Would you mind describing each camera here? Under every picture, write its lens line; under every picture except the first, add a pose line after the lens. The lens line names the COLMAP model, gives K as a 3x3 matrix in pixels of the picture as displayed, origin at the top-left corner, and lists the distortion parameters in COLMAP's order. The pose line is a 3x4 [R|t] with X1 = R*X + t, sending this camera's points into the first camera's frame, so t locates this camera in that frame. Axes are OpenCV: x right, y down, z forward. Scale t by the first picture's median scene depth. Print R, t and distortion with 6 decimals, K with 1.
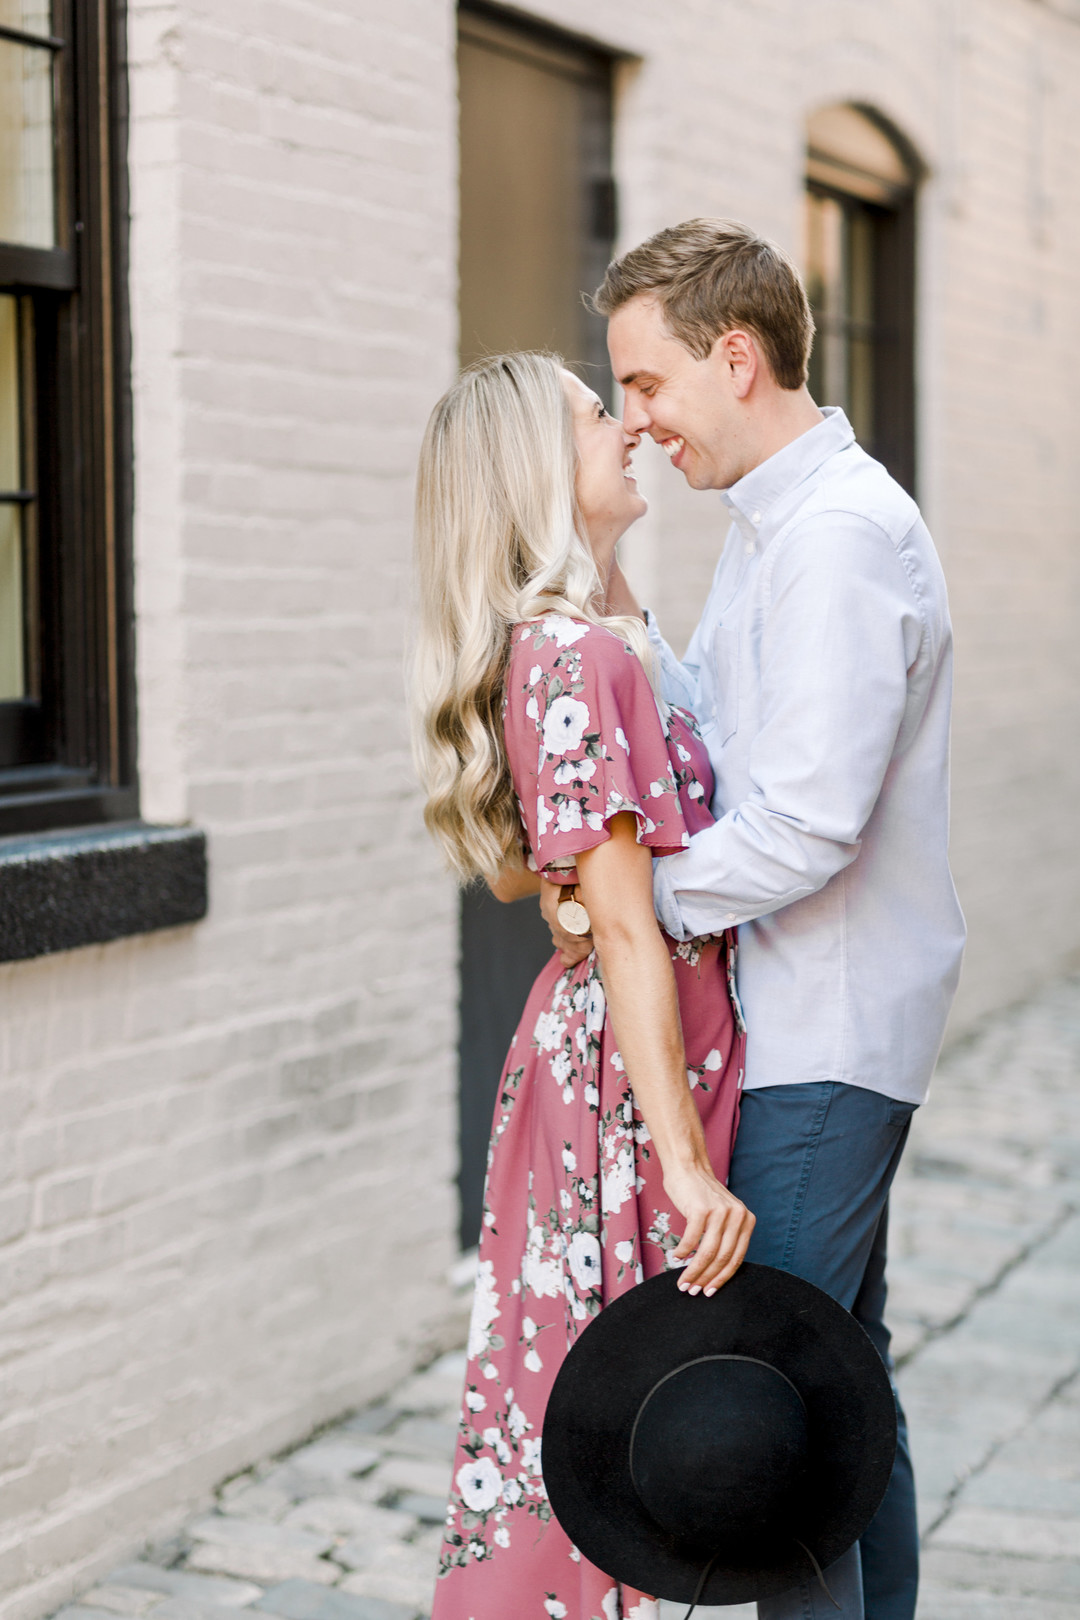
lens RADIAL K [[3829.1, 0, 545.7], [0, 3829.1, 822.5], [0, 0, 1]] dist [0.011514, 0.000000]
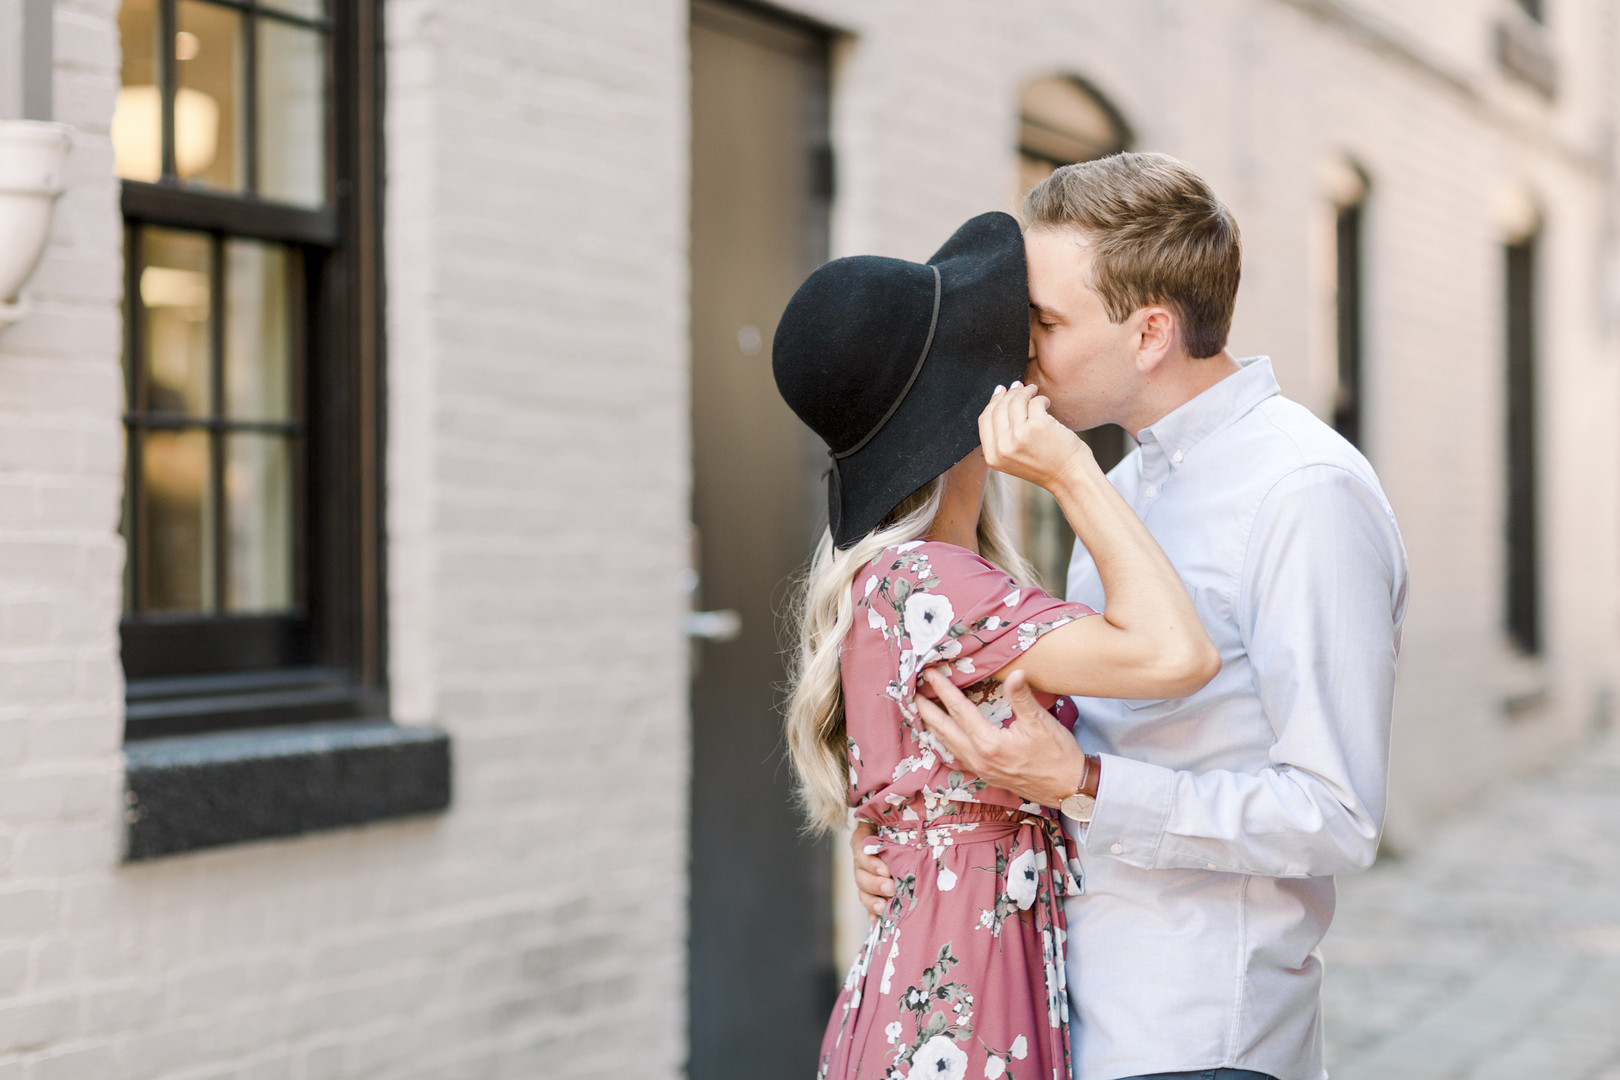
lens RADIAL K [[3829.1, 0, 806.1], [0, 3829.1, 527.8], [0, 0, 1]] dist [0.011514, 0.000000]
pose [[0.999995, 0.002531, 0.001663, 0.010251], [-0.002415, 0.997813, -0.066061, 0.015237], [-0.001826, 0.066057, 0.997814, -0.095368]]
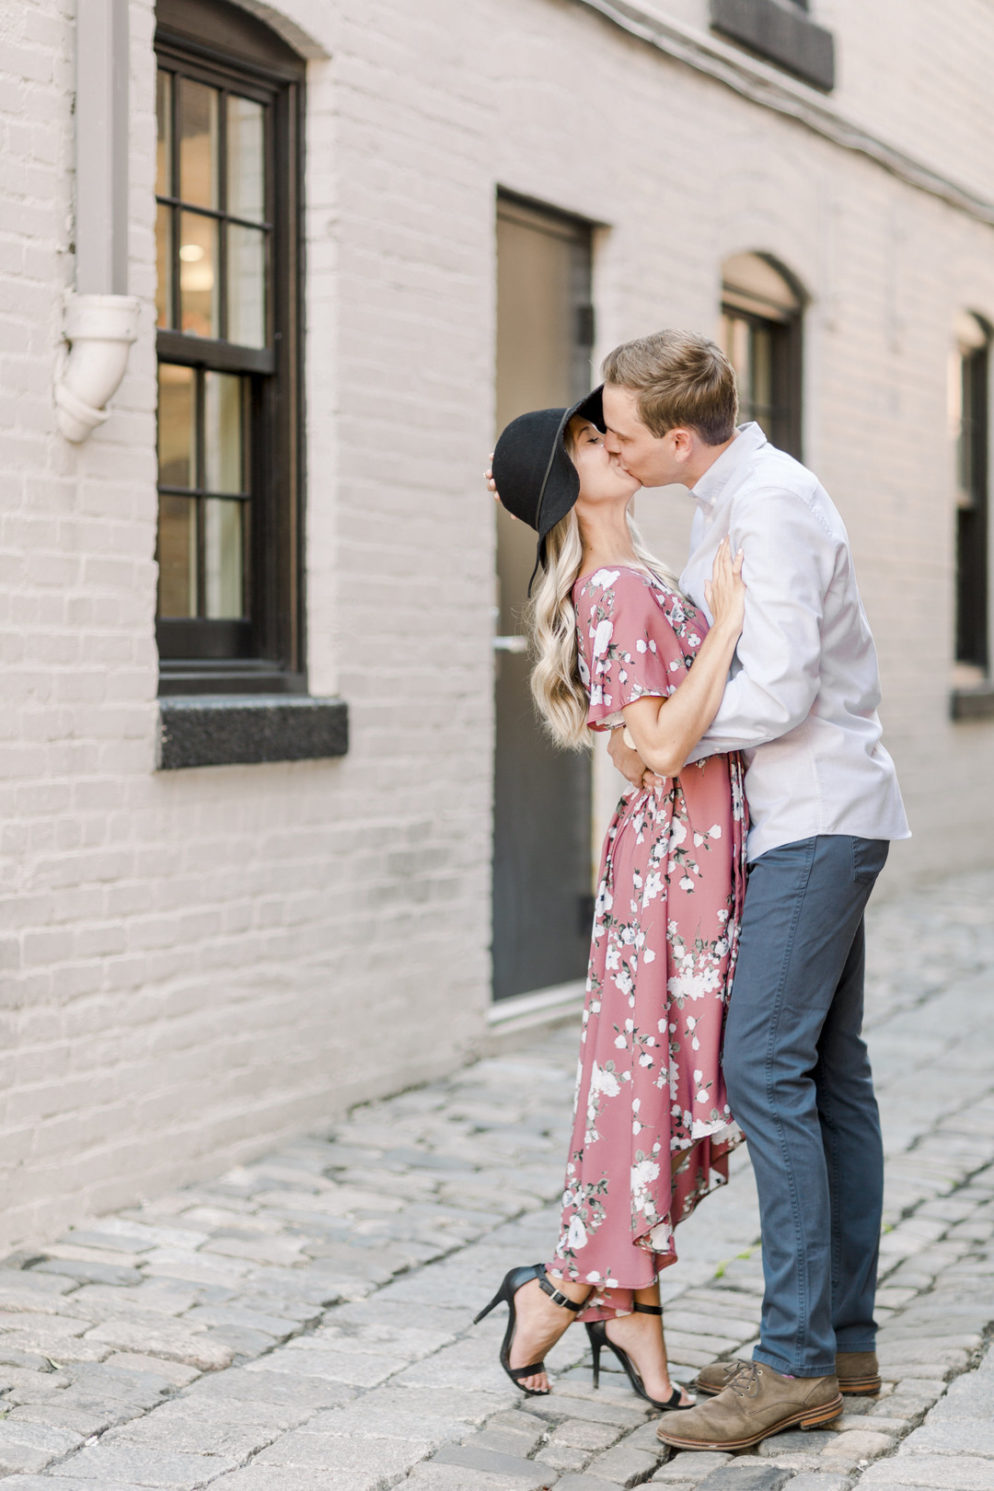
lens RADIAL K [[3524.2, 0, 496.7], [0, 3524.2, 742.6], [0, 0, 1]] dist [0.011514, 0.000000]
pose [[0.999979, 0.006375, -0.000705, -0.022571], [-0.006397, 0.999236, -0.038563, 0.073262], [0.000459, 0.038566, 0.999256, -0.482194]]
